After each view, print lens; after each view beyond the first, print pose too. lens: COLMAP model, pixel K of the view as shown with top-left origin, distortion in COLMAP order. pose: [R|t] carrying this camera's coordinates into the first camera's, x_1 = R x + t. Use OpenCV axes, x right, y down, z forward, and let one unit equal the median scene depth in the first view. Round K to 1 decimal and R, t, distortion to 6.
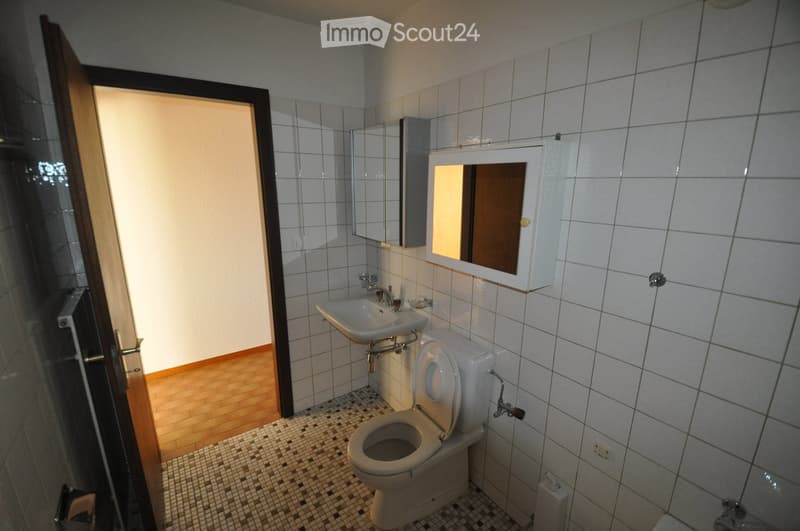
lens RADIAL K [[346.5, 0, 404.5], [0, 346.5, 267.4], [0, 0, 1]] dist [0.017091, -0.022947]
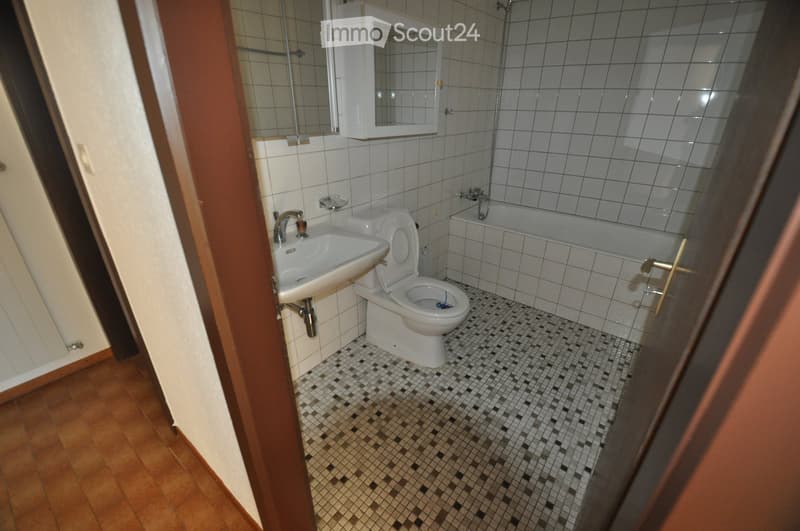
lens RADIAL K [[346.5, 0, 404.5], [0, 346.5, 267.4], [0, 0, 1]] dist [0.017091, -0.022947]
pose [[-0.285103, -0.418956, 0.862086, -0.859755], [0.216020, 0.848189, 0.483643, -0.143397], [-0.933837, 0.324116, -0.151319, 1.092303]]
